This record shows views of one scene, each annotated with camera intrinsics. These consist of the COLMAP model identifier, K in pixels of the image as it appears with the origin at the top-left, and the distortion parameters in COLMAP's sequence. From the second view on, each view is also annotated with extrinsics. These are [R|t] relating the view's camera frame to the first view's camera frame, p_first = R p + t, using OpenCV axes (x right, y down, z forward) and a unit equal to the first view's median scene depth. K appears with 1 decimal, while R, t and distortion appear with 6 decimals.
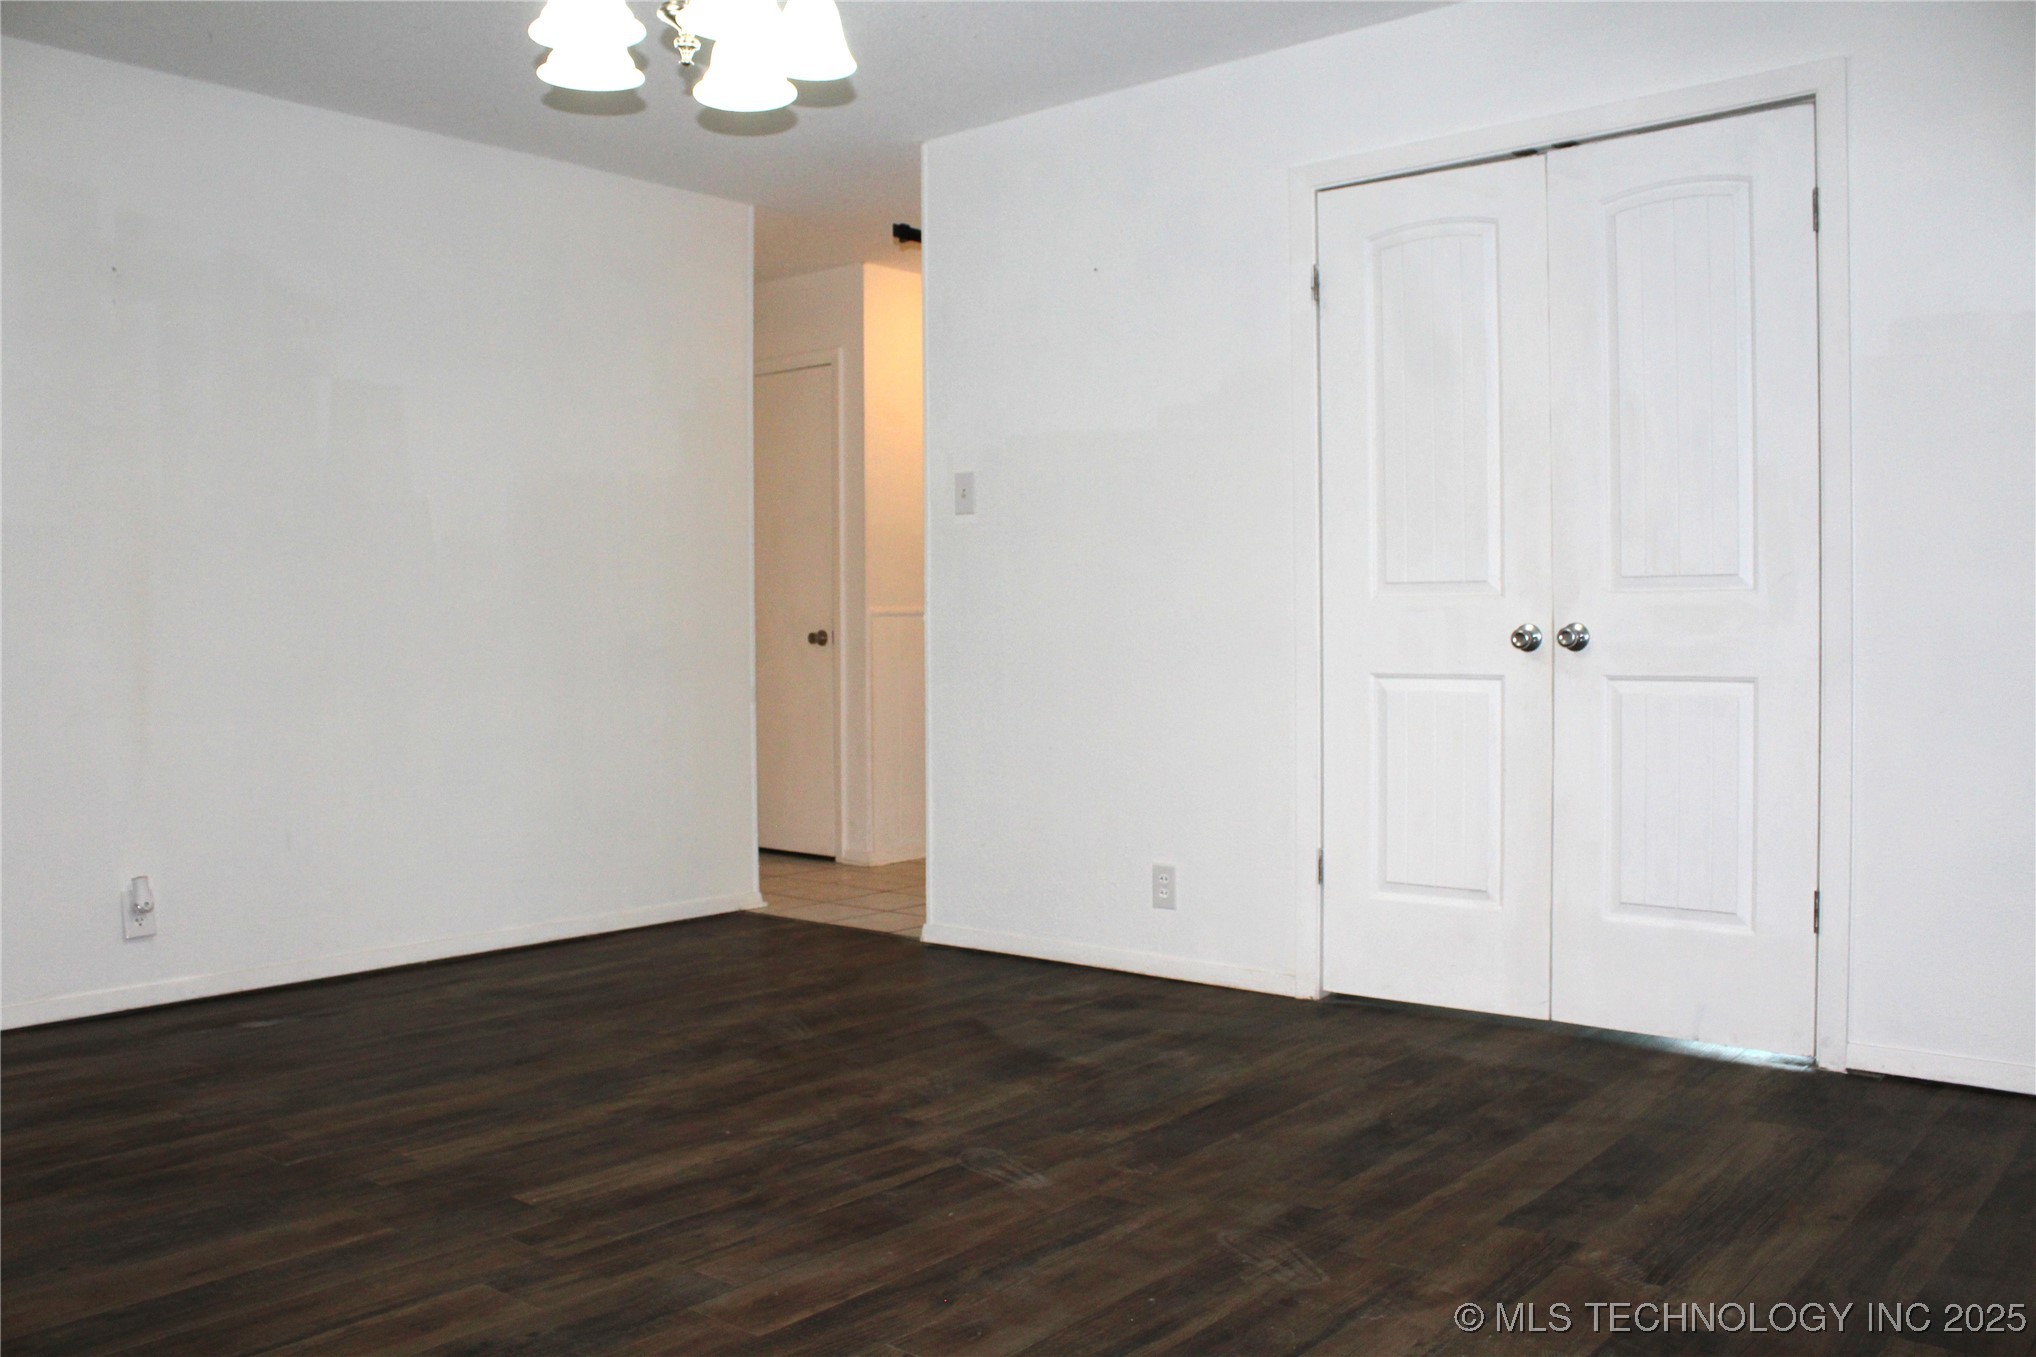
lens RADIAL K [[1682.0, 0, 982.1], [0, 1682.0, 684.8], [0, 0, 1]] dist [-0.171016, 0.178750]
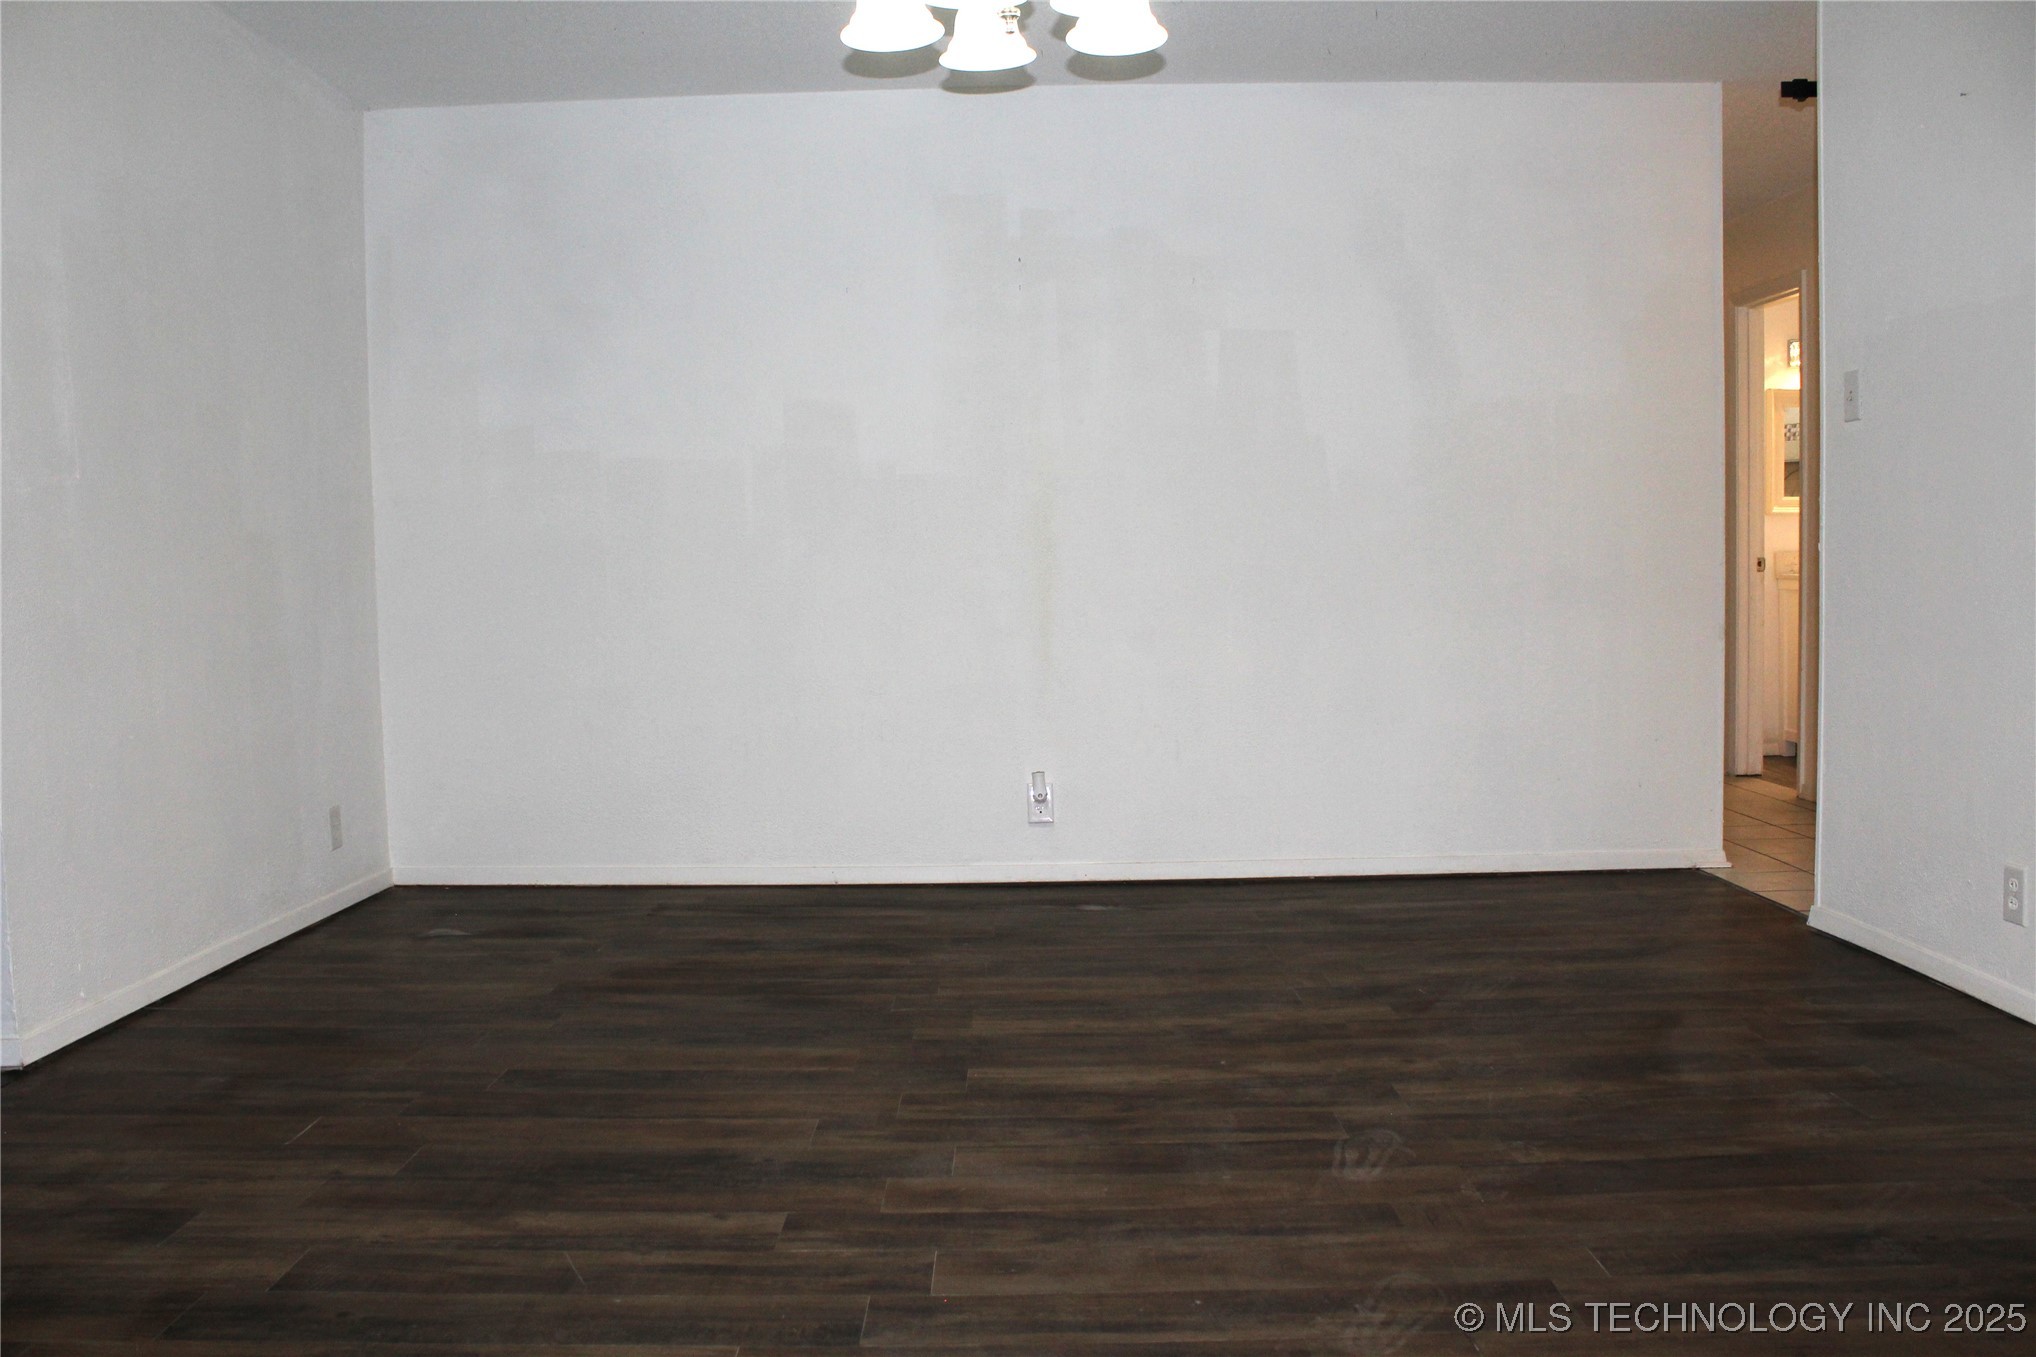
lens RADIAL K [[1682.0, 0, 982.1], [0, 1682.0, 684.8], [0, 0, 1]] dist [-0.171016, 0.178750]
pose [[0.651047, 0.048873, -0.757462, 0.543892], [-0.013795, 0.998522, 0.052570, -0.012763], [0.758912, -0.023776, 0.650759, 0.248212]]
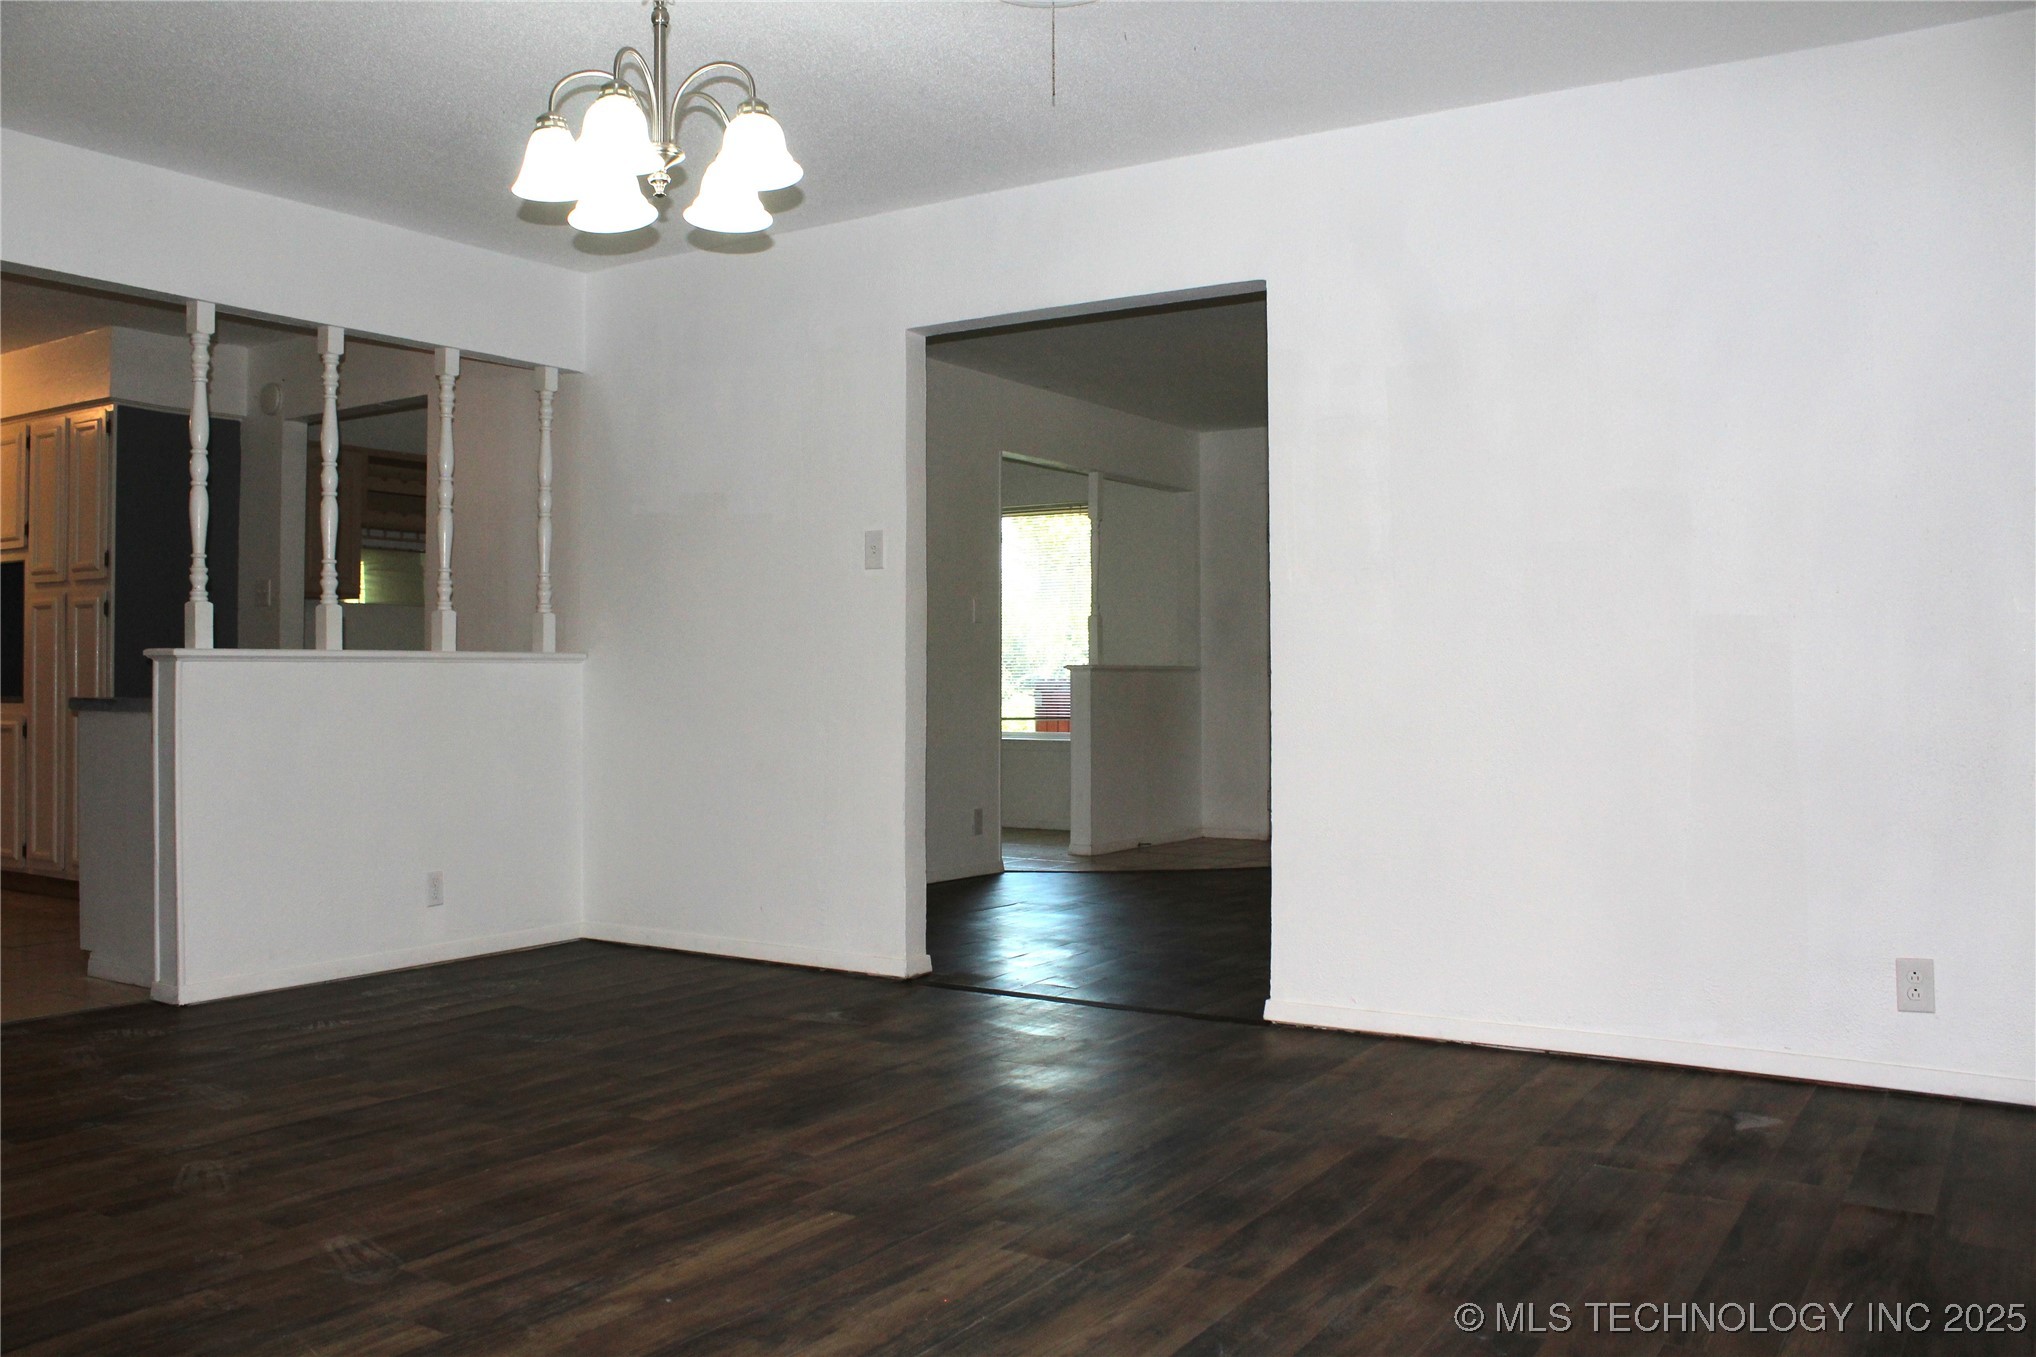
lens RADIAL K [[1802.2, 0, 1067.6], [0, 1802.2, 654.8], [0, 0, 1]] dist [-0.129217, 0.115339]
pose [[-0.987332, 0.013999, -0.158050, -0.229607], [0.009454, 0.999521, 0.029475, -0.077644], [0.158387, 0.027607, -0.986991, 2.012309]]
